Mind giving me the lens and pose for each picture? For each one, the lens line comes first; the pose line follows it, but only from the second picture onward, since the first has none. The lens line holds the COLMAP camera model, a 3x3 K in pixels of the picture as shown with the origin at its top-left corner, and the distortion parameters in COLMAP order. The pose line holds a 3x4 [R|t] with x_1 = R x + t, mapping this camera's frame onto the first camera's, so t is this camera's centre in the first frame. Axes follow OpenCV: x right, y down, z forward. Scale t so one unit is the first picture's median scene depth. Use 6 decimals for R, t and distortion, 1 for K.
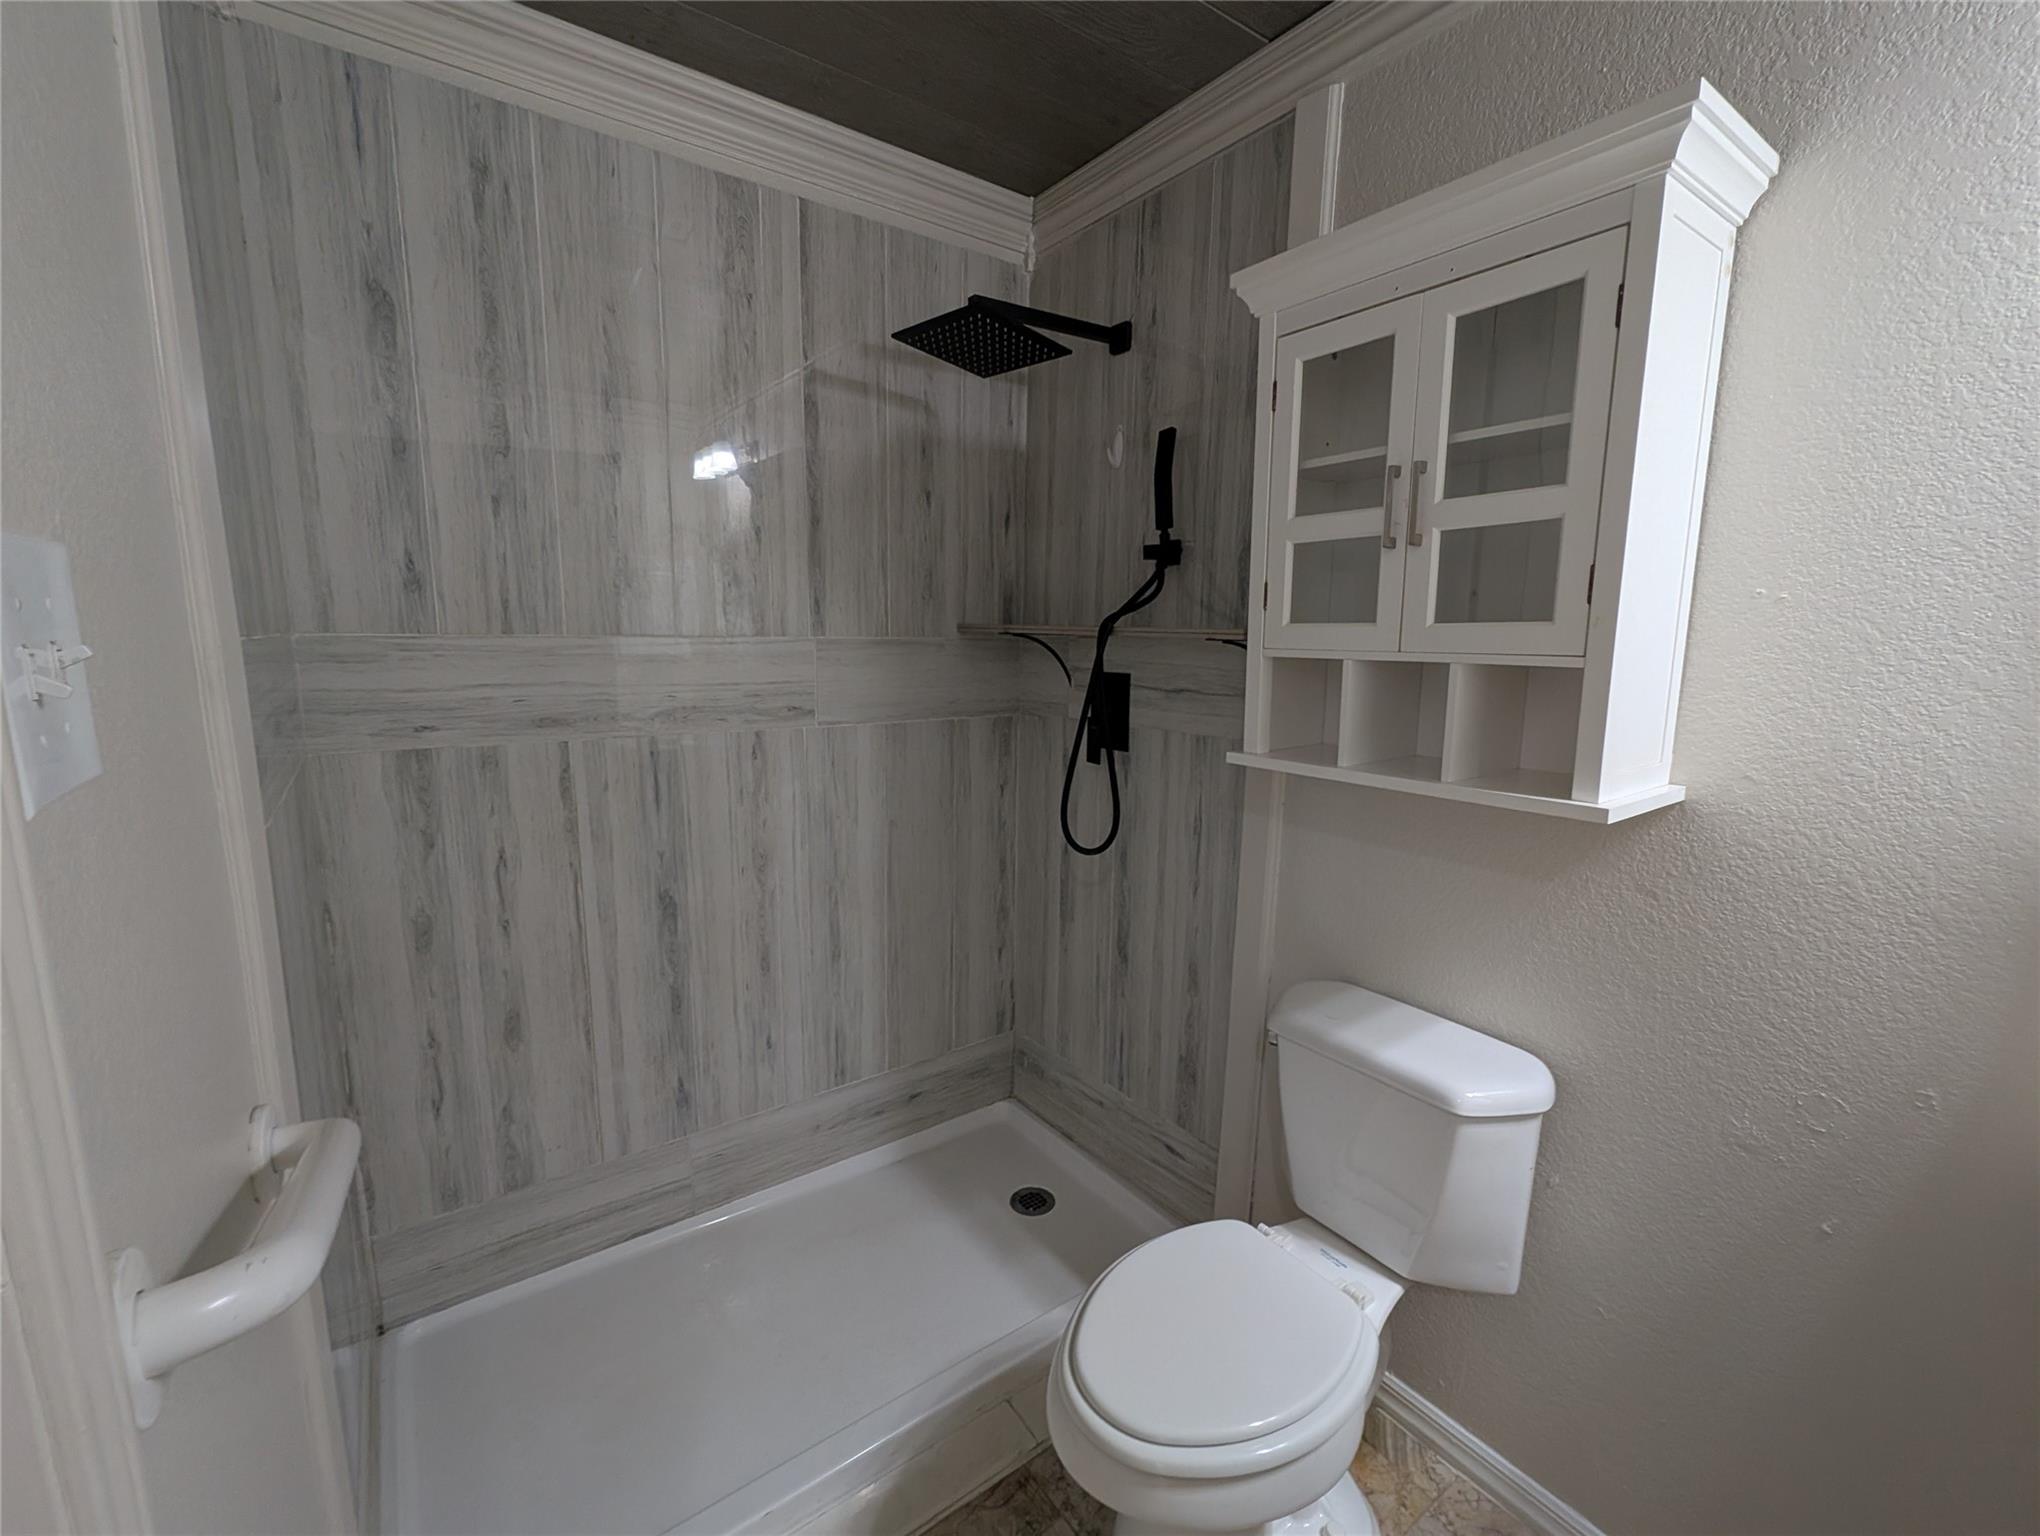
lens RADIAL K [[842.7, 0, 1026.4], [0, 842.7, 758.2], [0, 0, 1]] dist [-0.000015, -0.000977]
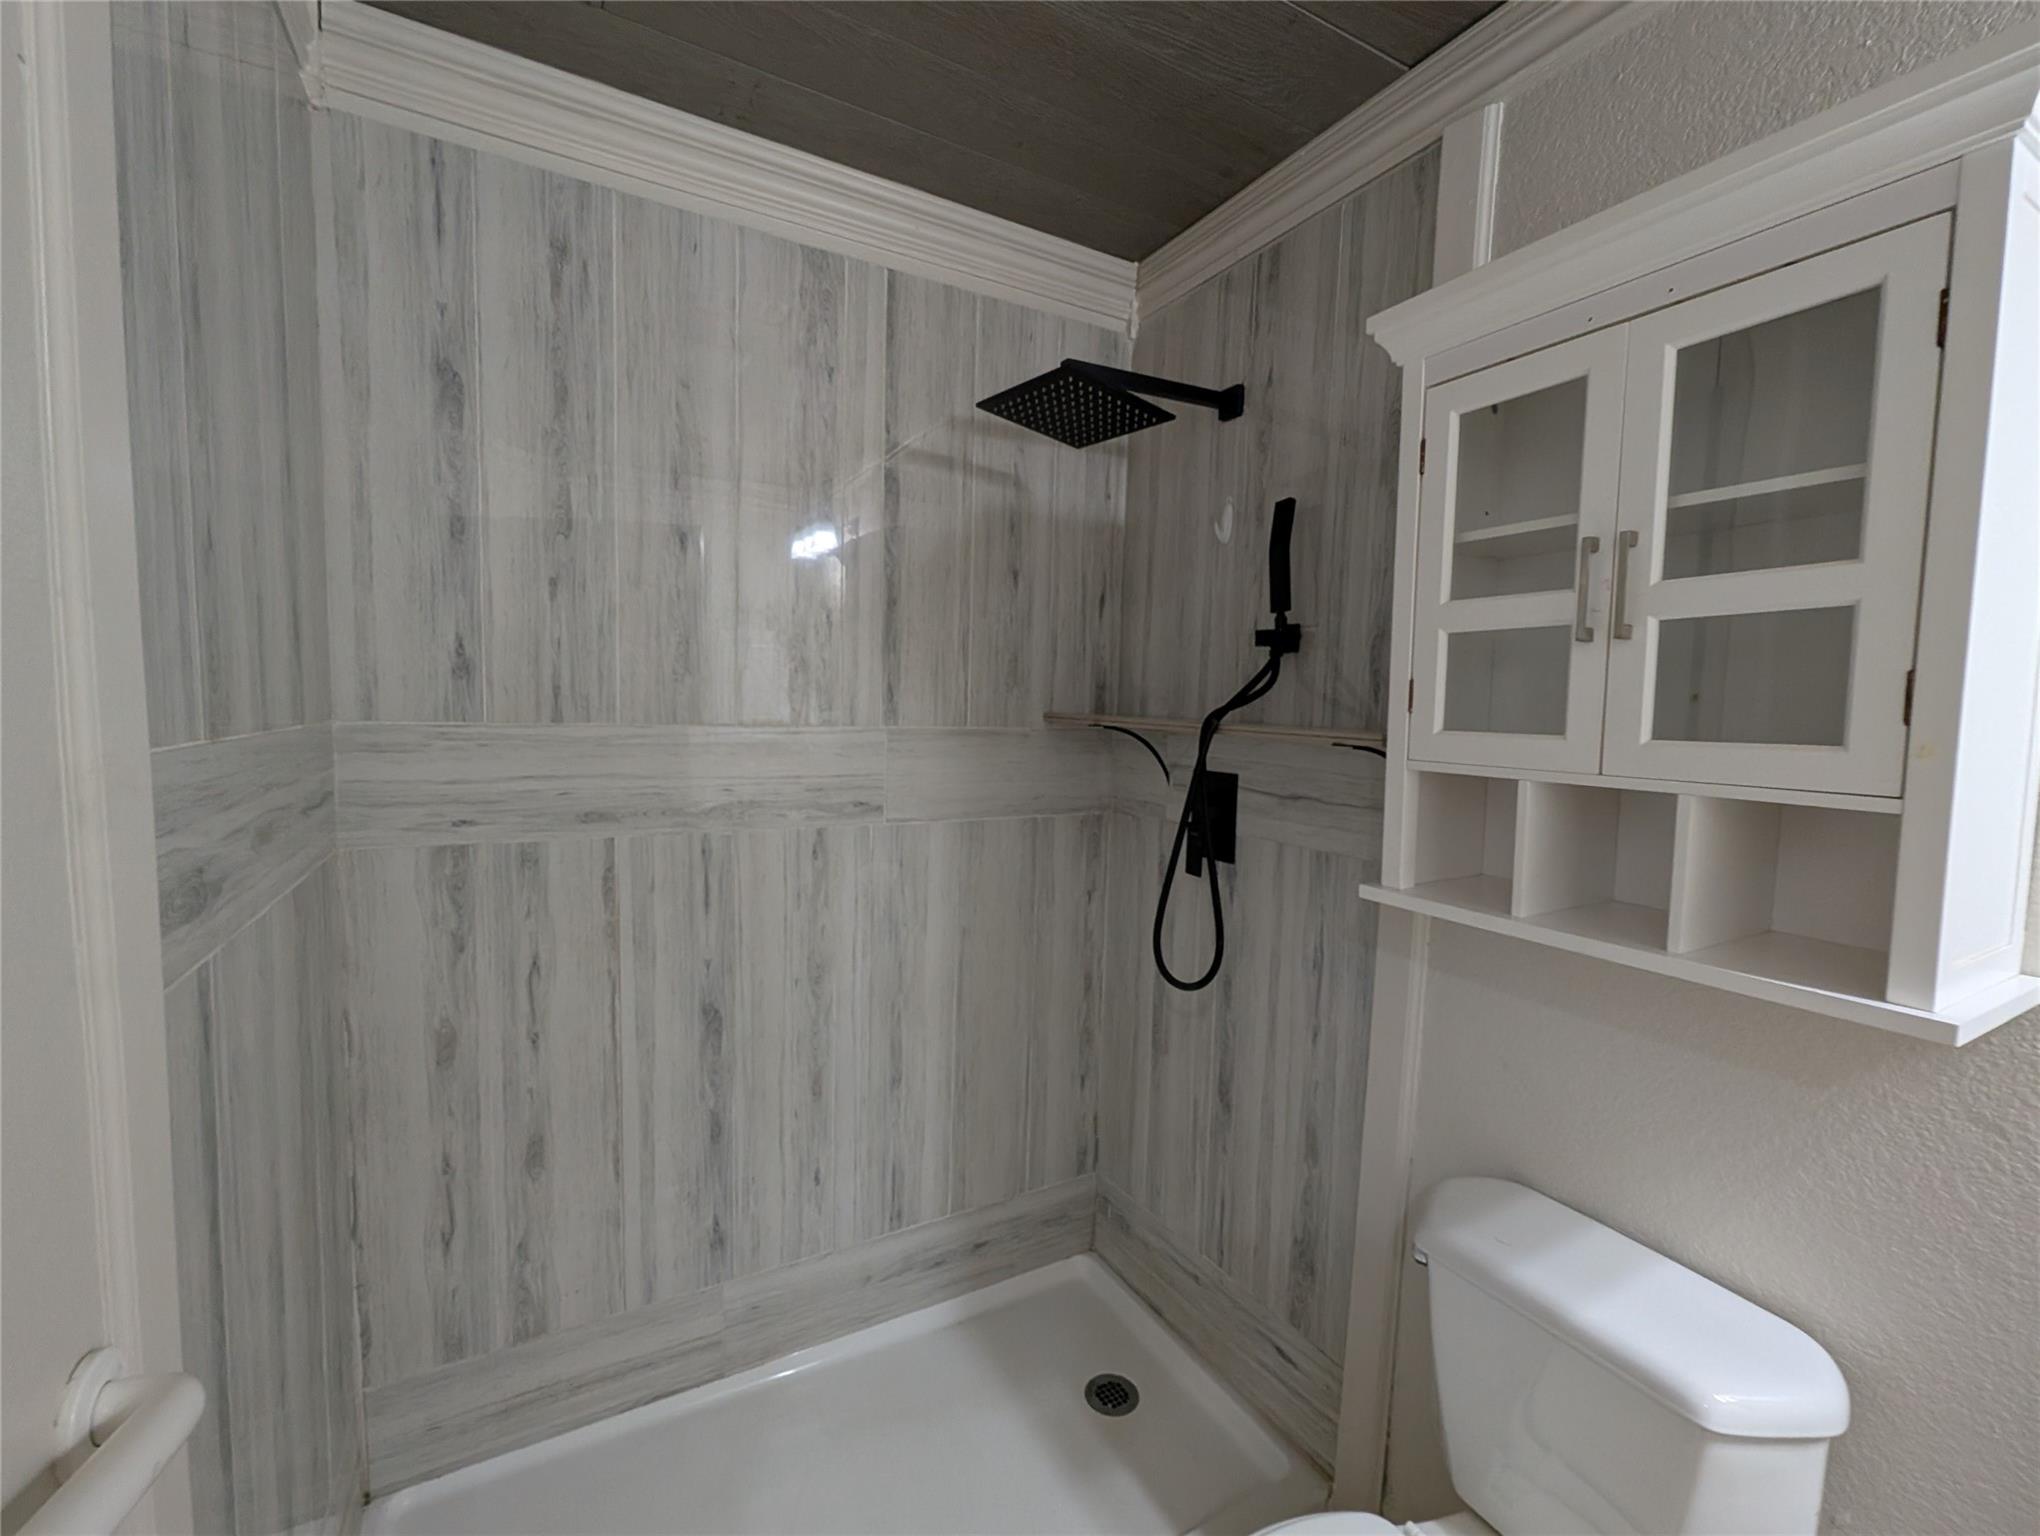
lens RADIAL K [[842.7, 0, 1026.4], [0, 842.7, 758.2], [0, 0, 1]] dist [-0.000015, -0.000977]
pose [[0.992559, 0.022062, -0.119751, 0.011974], [-0.032114, 0.996059, -0.082674, -0.044699], [0.117455, 0.085905, 0.989356, 0.132033]]
